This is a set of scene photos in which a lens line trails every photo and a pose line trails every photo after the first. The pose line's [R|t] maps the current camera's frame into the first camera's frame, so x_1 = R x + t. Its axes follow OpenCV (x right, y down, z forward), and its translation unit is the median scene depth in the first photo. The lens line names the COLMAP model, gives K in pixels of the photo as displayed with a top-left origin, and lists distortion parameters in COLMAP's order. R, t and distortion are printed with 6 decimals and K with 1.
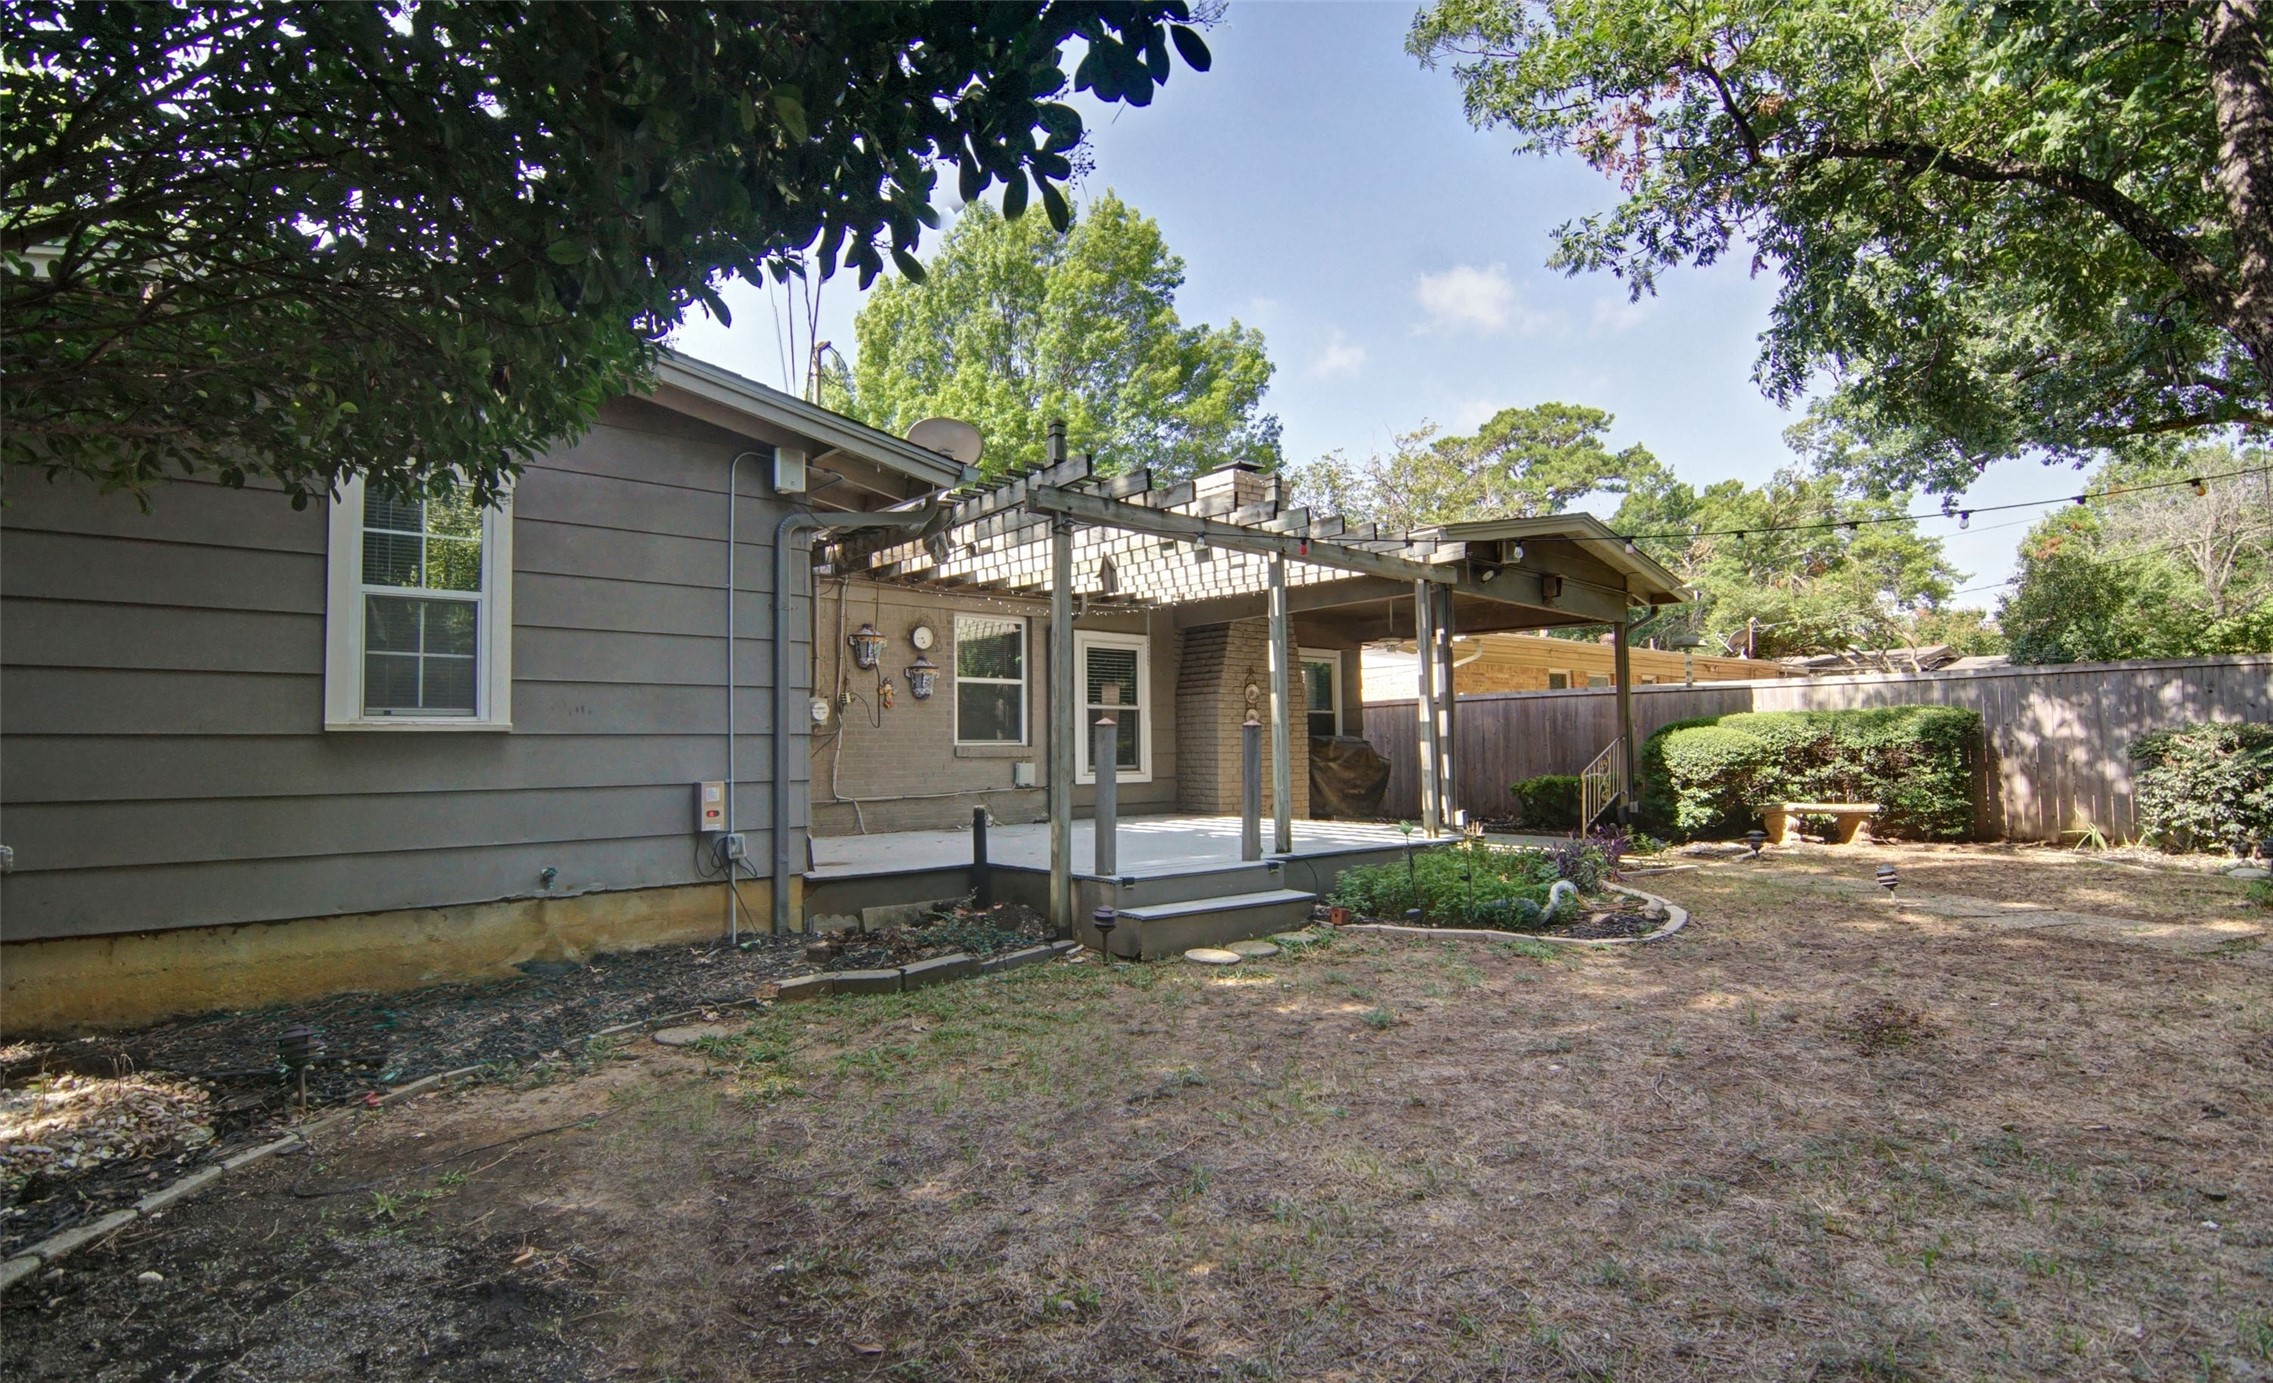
lens RADIAL K [[1129.5, 0, 1136.5], [0, 1129.5, 691.5], [0, 0, 1]] dist [-0.000667, -0.000049]
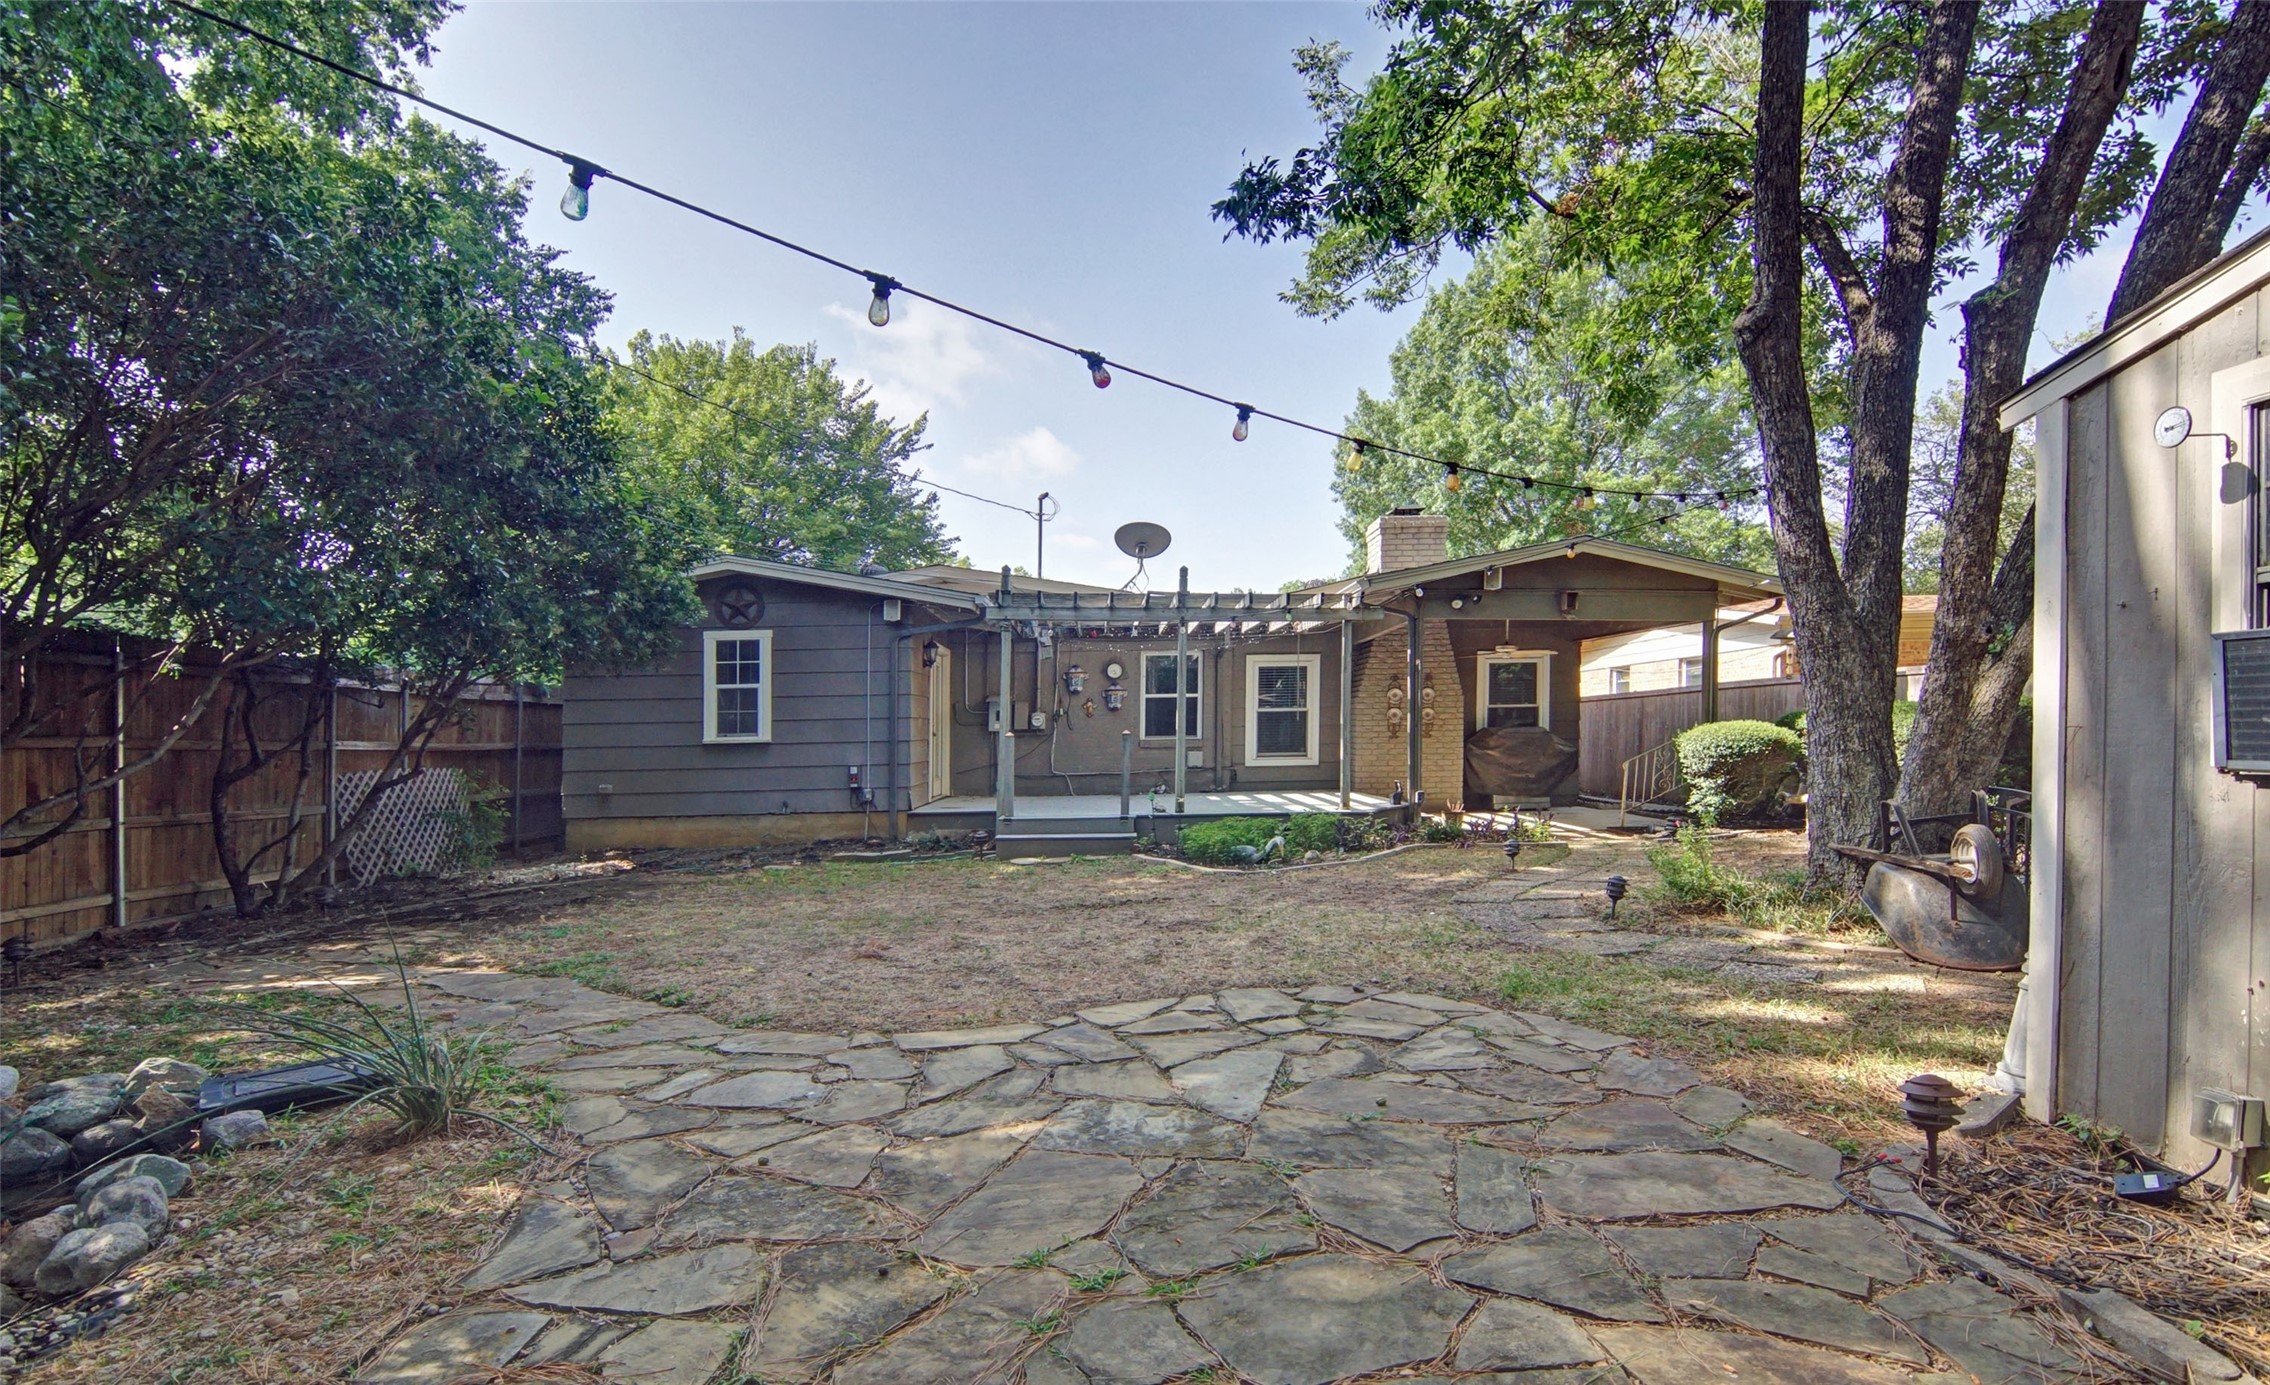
lens RADIAL K [[1128.0, 0, 1135.0], [0, 1128.0, 692.5], [0, 0, 1]] dist [-0.000667, -0.000049]
pose [[0.770333, -0.026746, -0.637080, 0.799020], [0.042311, 0.999062, 0.009218, -0.030068], [0.636236, -0.034056, 0.770743, -0.174802]]
